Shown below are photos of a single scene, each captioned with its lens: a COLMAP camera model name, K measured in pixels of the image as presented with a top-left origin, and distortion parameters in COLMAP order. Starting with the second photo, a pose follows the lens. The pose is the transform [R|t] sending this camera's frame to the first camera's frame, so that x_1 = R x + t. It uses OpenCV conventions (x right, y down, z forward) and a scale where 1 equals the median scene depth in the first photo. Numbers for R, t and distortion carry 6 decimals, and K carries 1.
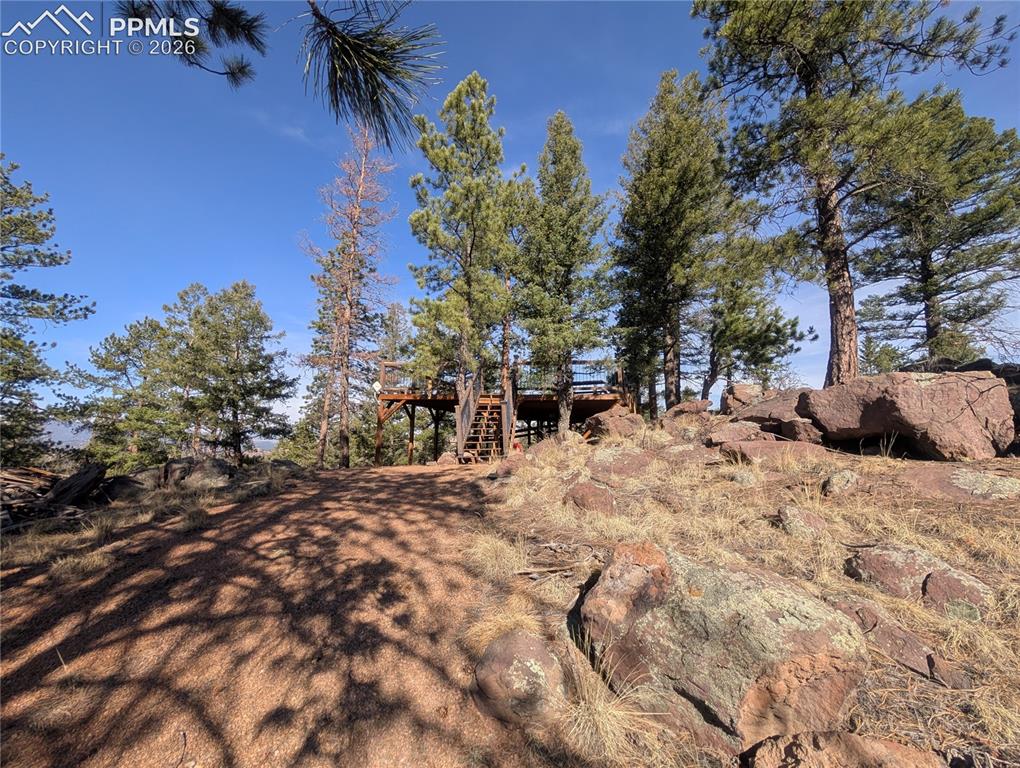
lens RADIAL K [[383.6, 0, 506.8], [0, 383.6, 386.0], [0, 0, 1]] dist [0.001324, -0.000205]
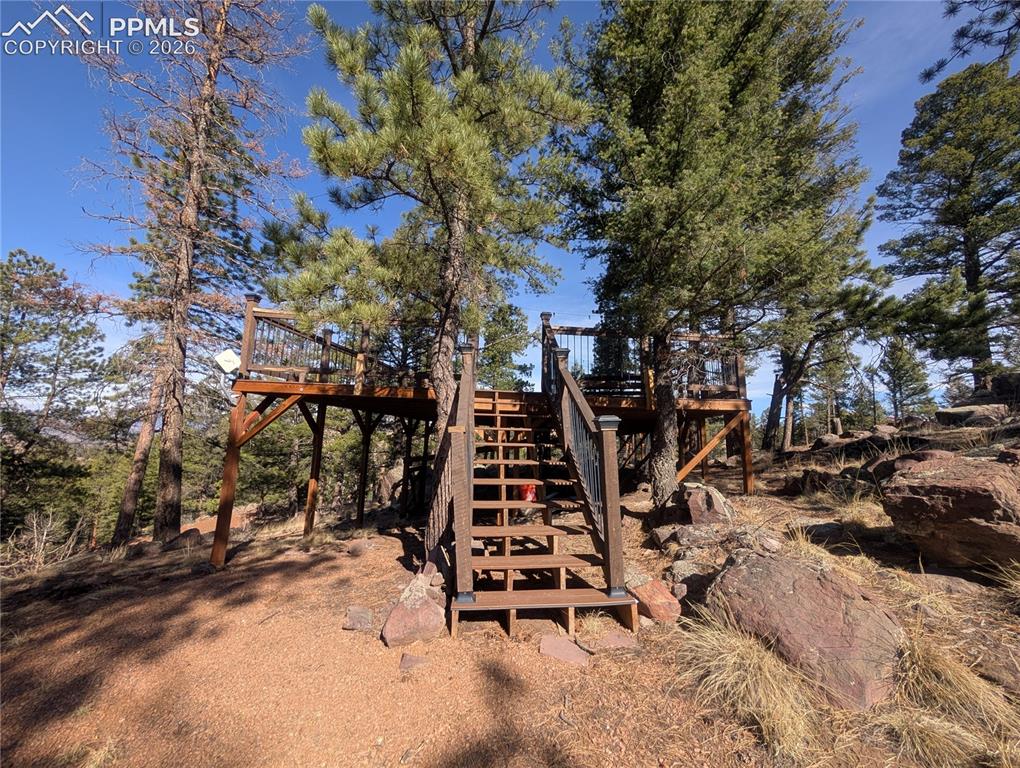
lens RADIAL K [[386.0, 0, 506.1], [0, 386.0, 386.6], [0, 0, 1]] dist [0.001296, 0.000211]
pose [[0.982270, 0.045958, 0.181750, -0.104414], [-0.047907, 0.998832, 0.006347, 0.012231], [-0.181246, -0.014942, 0.983324, 0.481199]]
